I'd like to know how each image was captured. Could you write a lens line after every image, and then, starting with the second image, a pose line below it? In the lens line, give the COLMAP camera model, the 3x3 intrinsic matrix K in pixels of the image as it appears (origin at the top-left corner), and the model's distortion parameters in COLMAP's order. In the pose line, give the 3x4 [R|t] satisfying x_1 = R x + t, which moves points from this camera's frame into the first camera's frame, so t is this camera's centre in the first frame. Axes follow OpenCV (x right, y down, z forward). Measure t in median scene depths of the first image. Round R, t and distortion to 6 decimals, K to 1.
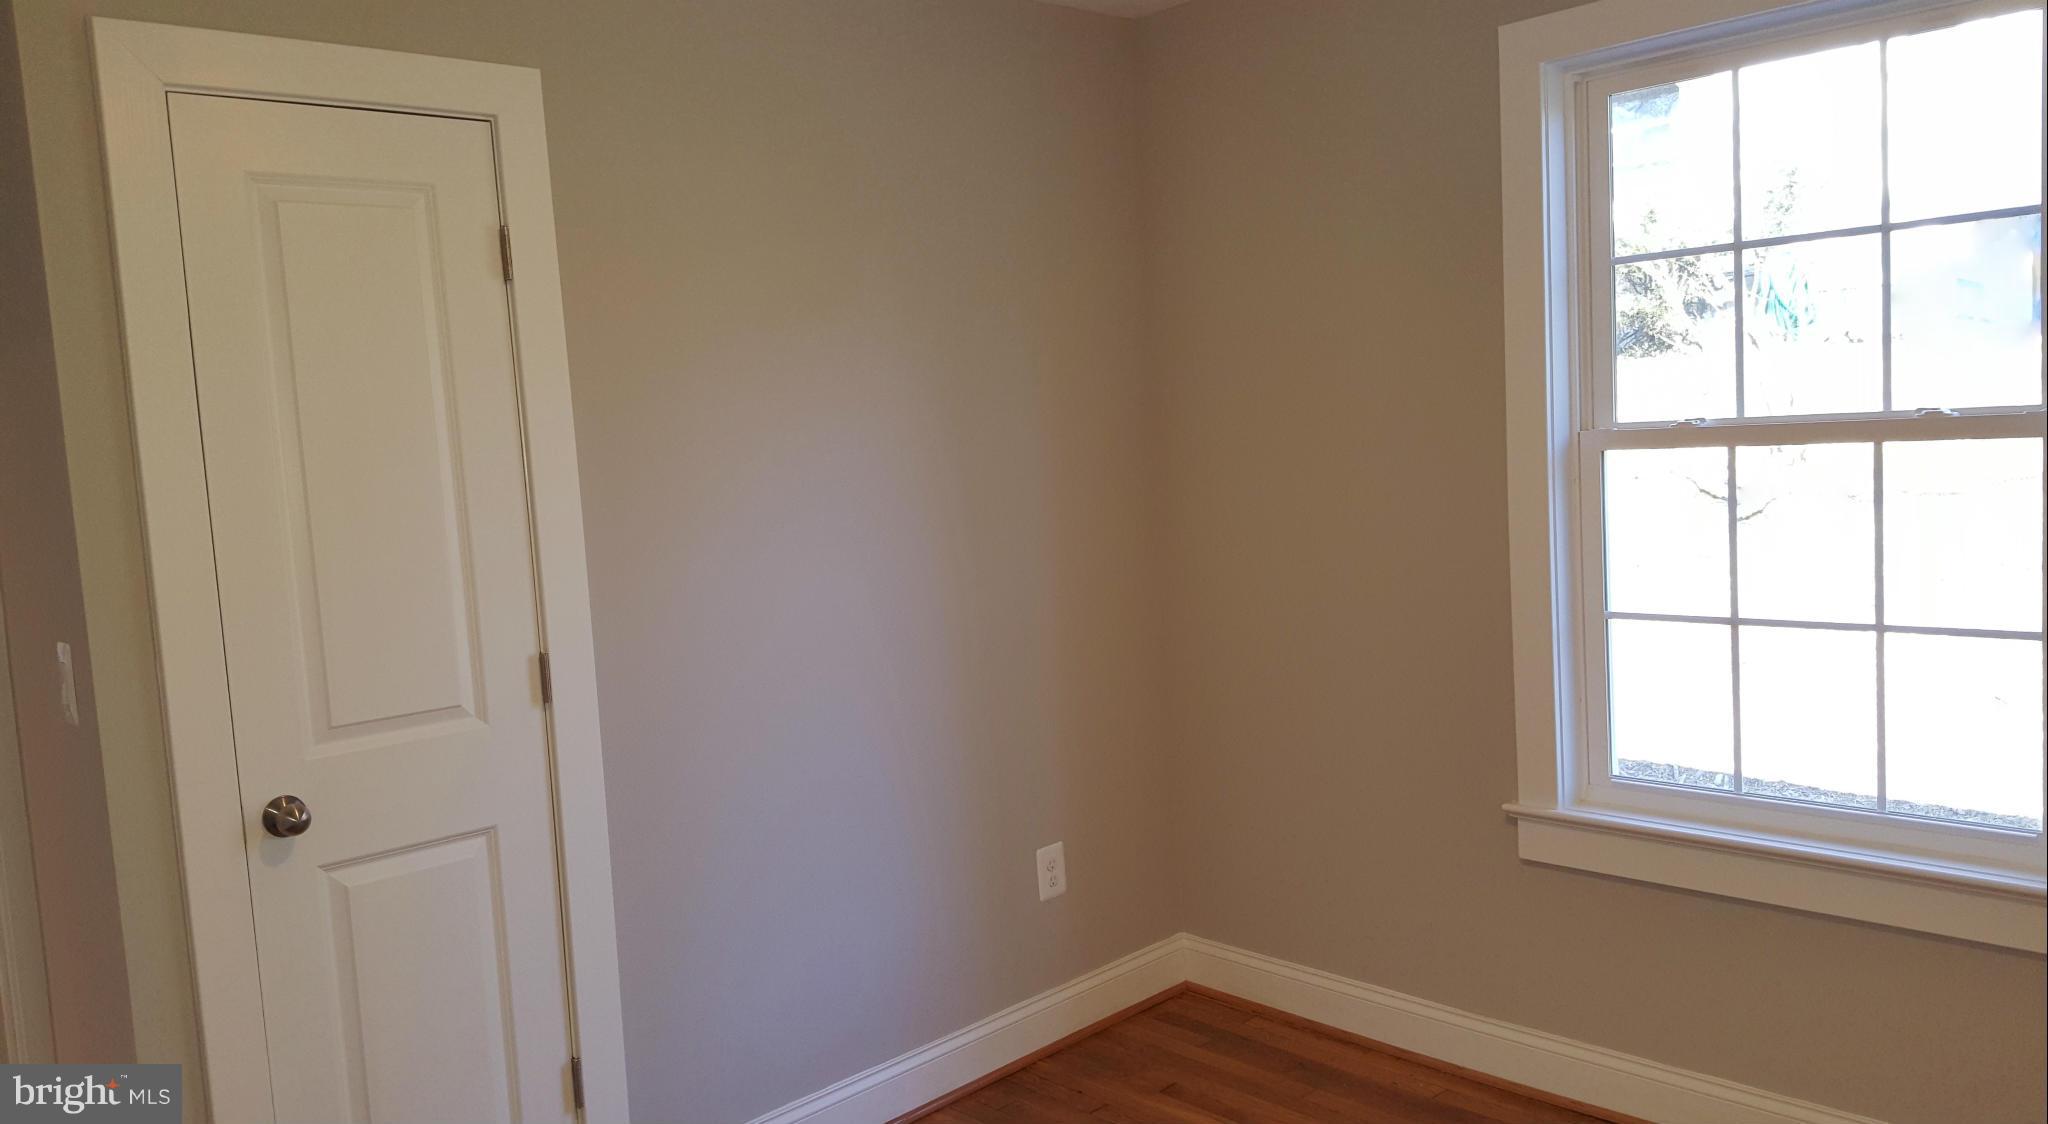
lens RADIAL K [[1535.6, 0, 1022.9], [0, 1535.6, 524.1], [0, 0, 1]] dist [0.066221, 0.000580]
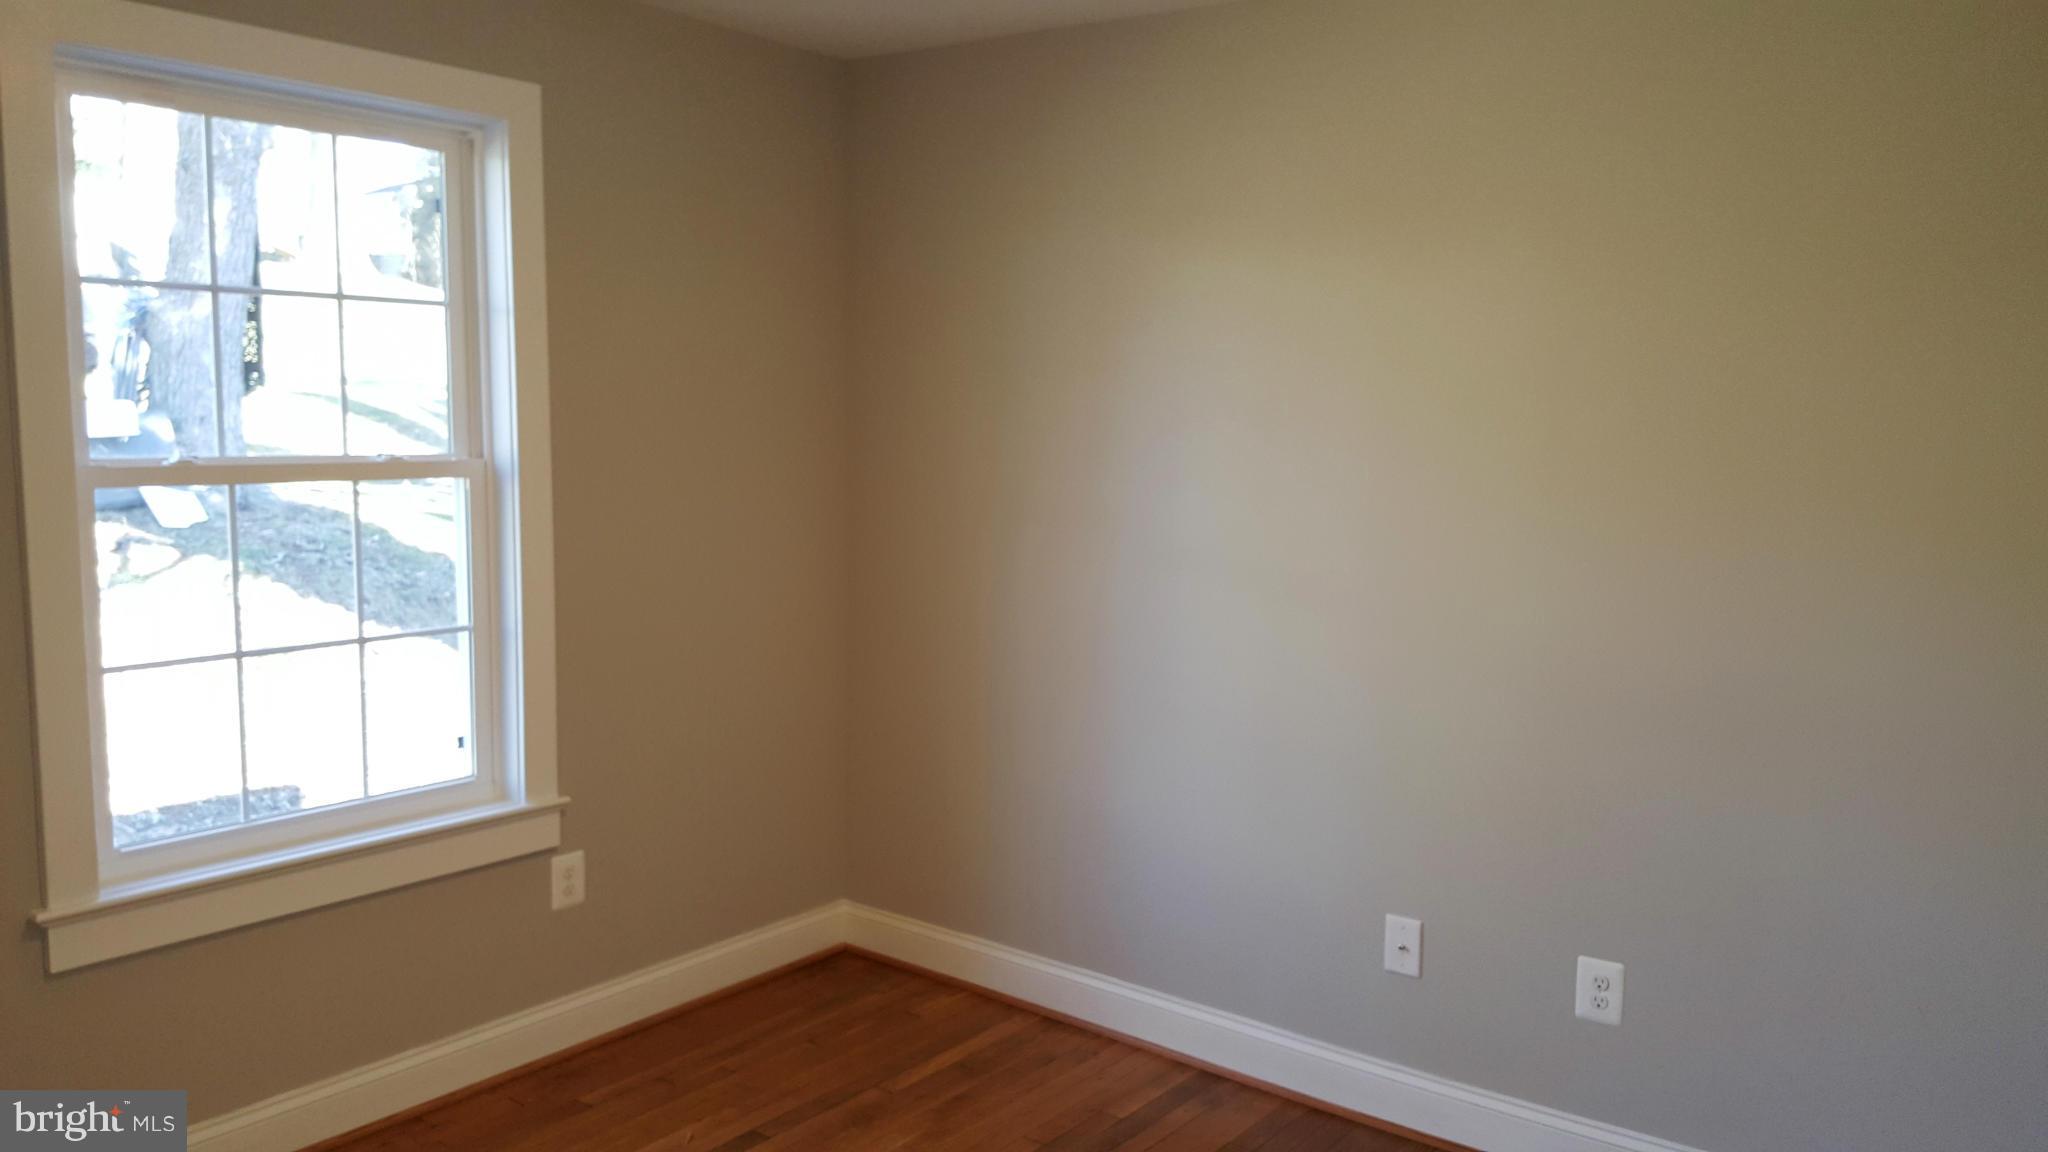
lens RADIAL K [[1505.2, 0, 1024.0], [0, 1505.2, 576.0], [0, 0, 1]] dist [0.110108, -0.201298]
pose [[-0.139354, -0.040771, 0.989403, -0.617148], [0.064636, 0.996647, 0.050173, -0.007105], [-0.988131, 0.070943, -0.136251, 0.636739]]
